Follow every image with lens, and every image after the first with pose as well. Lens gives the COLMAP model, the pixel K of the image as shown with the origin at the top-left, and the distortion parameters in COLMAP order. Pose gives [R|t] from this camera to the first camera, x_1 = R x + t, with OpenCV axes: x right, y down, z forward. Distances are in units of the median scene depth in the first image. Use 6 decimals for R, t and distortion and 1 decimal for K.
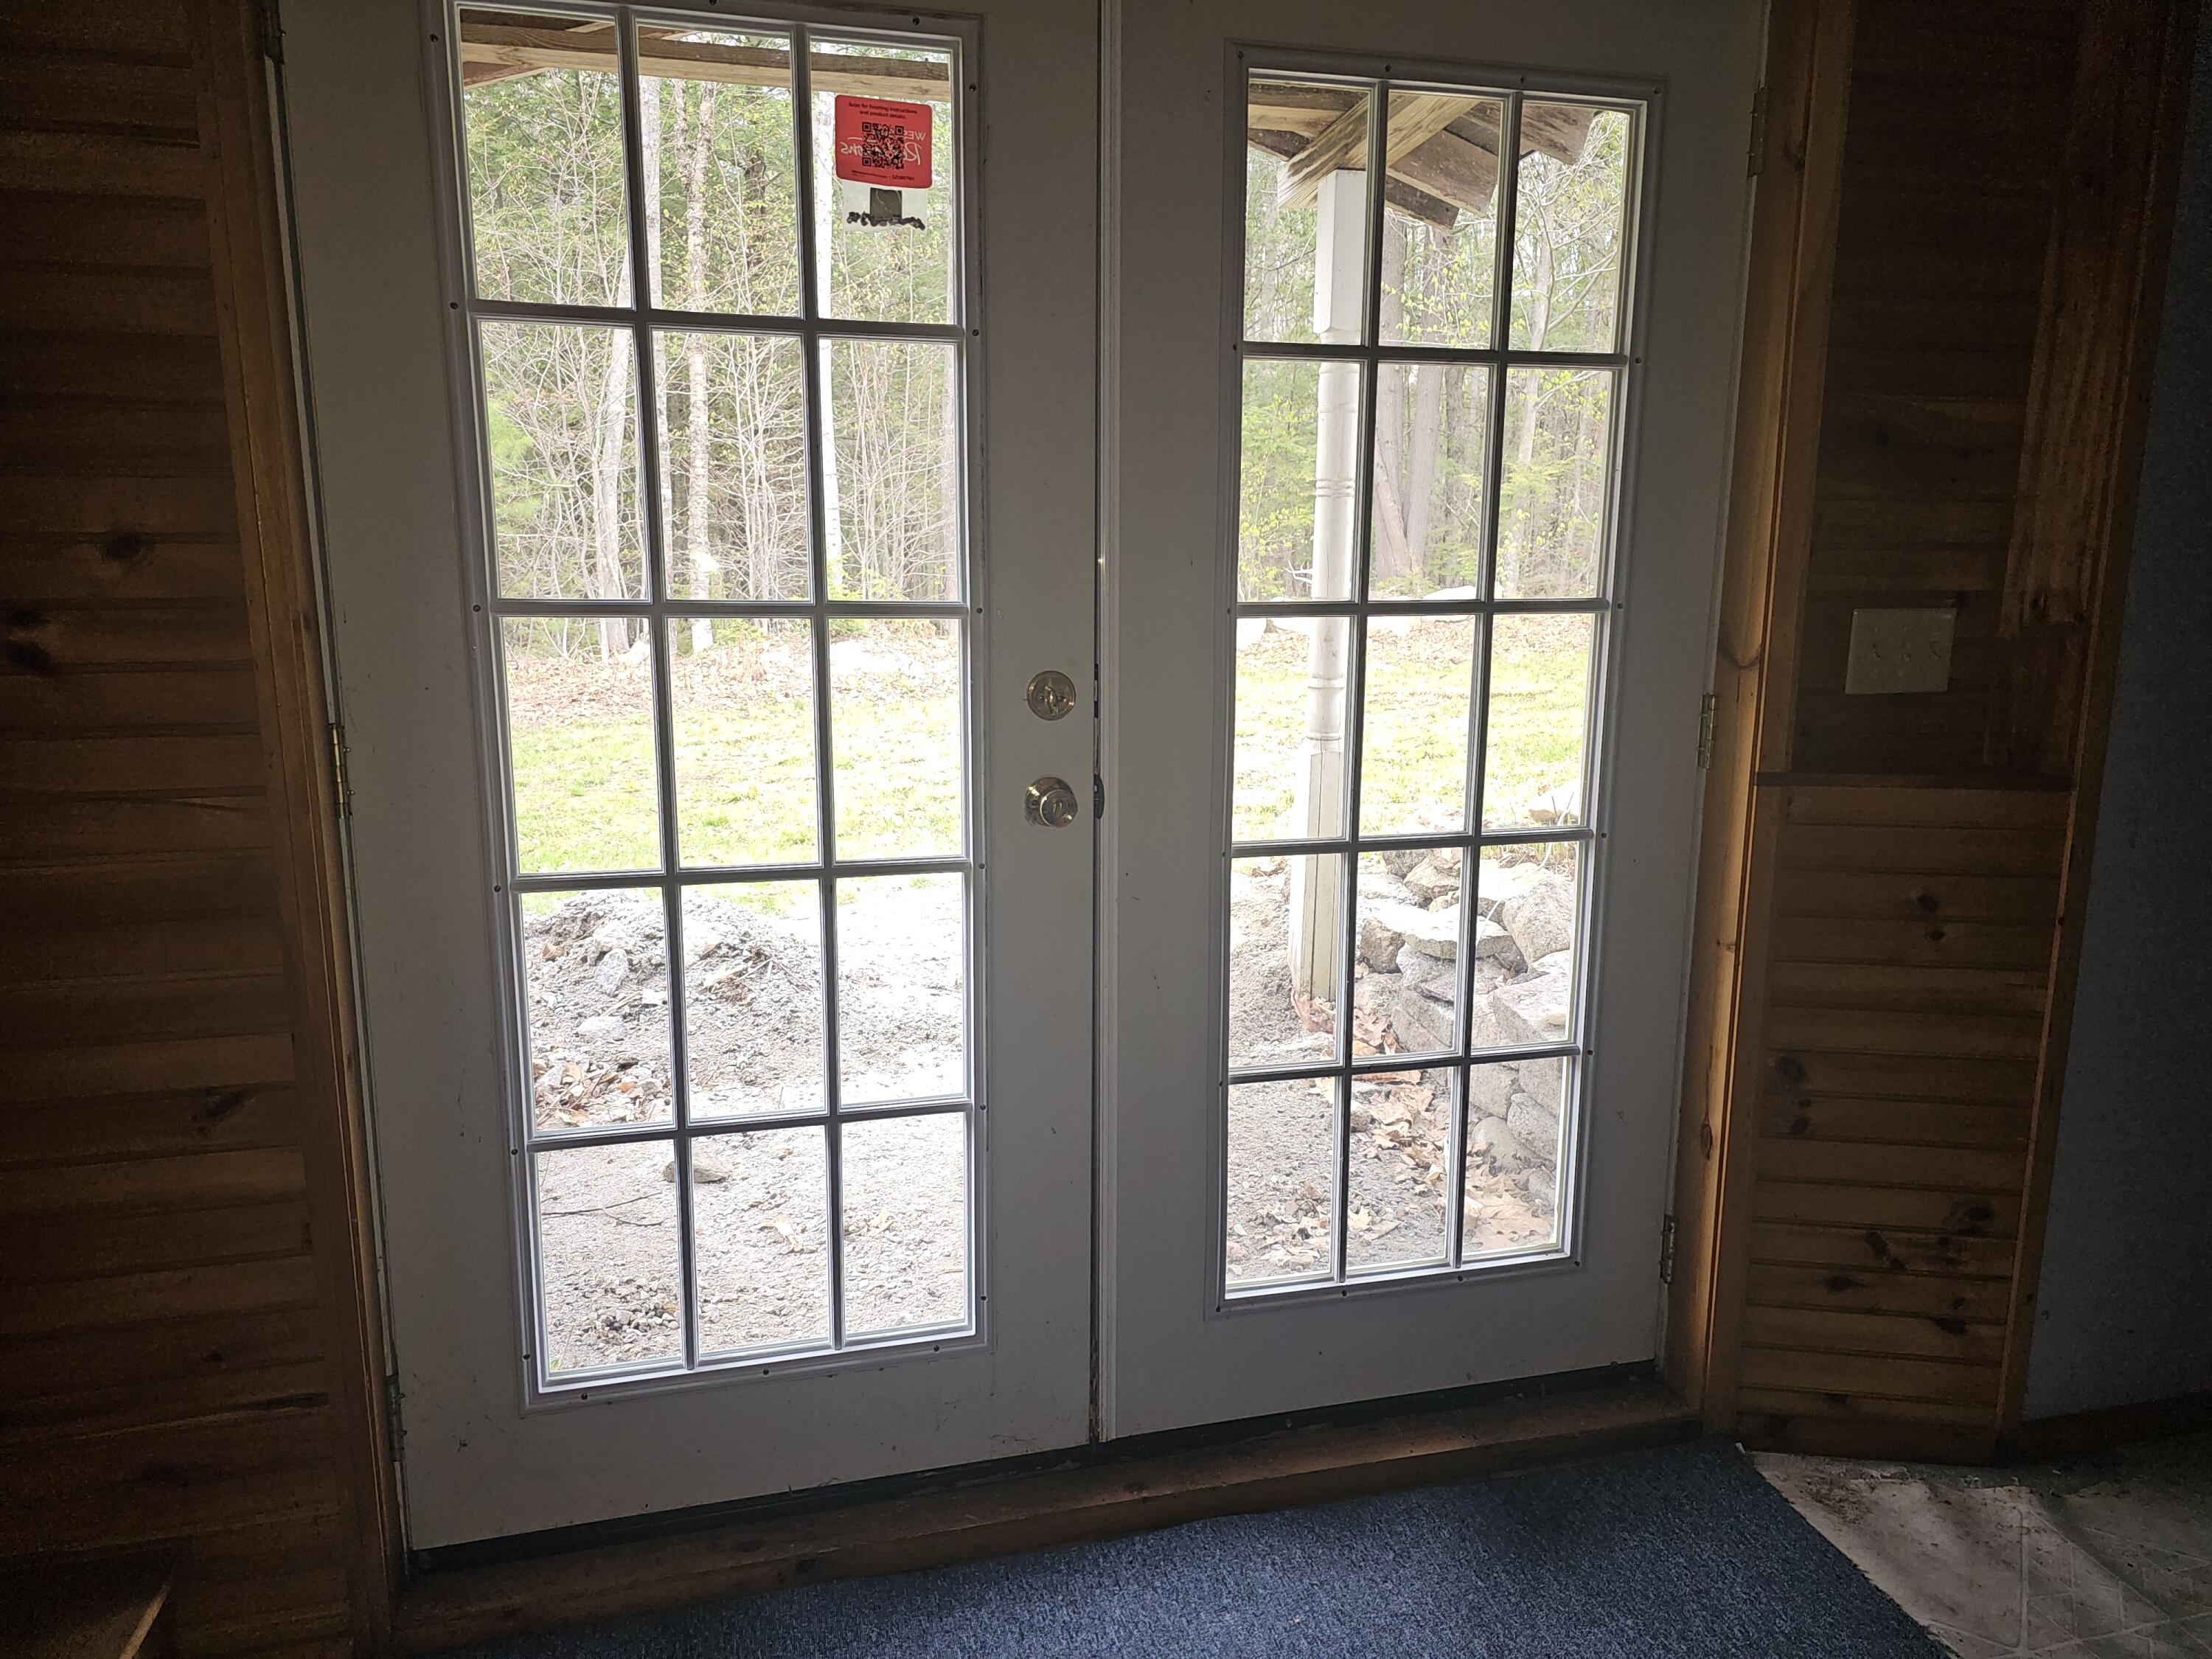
lens RADIAL K [[1487.0, 0, 1106.0], [0, 1487.0, 829.5], [0, 0, 1]] dist [0.092200, -0.102730]
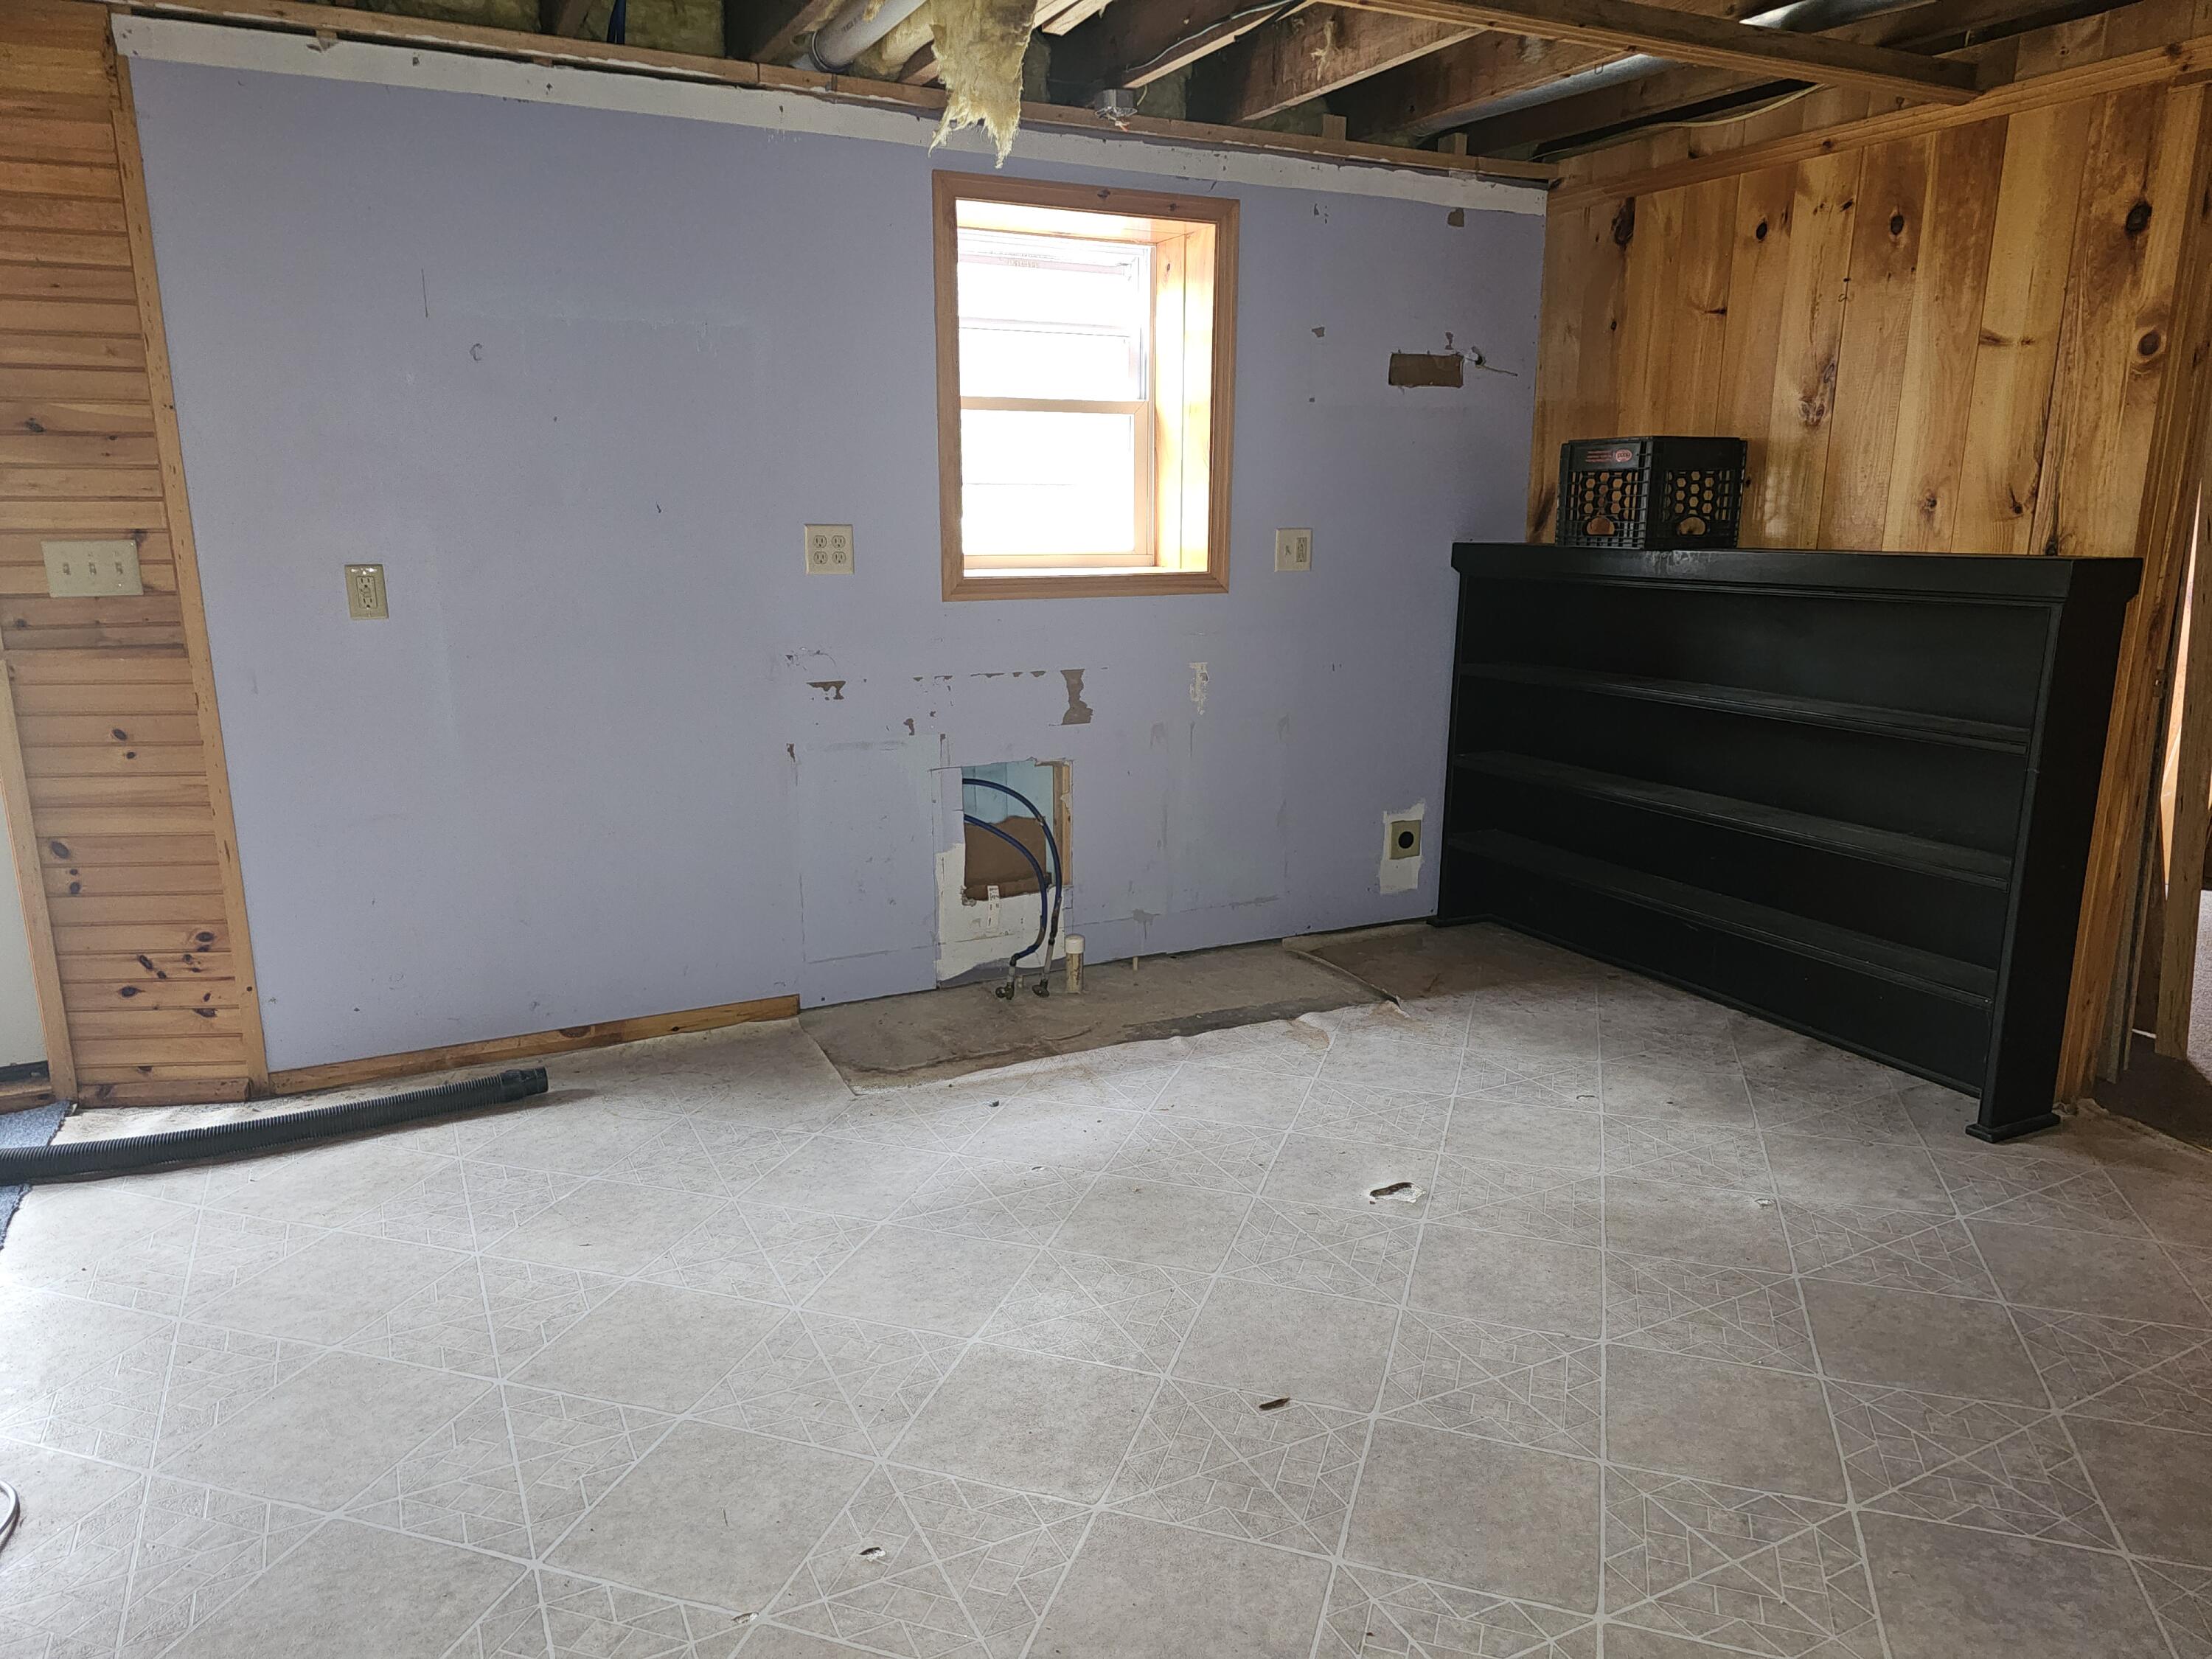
lens RADIAL K [[1487.0, 0, 1106.0], [0, 1487.0, 829.5], [0, 0, 1]] dist [0.092200, -0.102730]
pose [[0.978986, -0.048510, 0.198071, 1.153907], [0.039580, 0.998024, 0.048800, 0.104293], [-0.200047, -0.039935, 0.978972, -0.671987]]
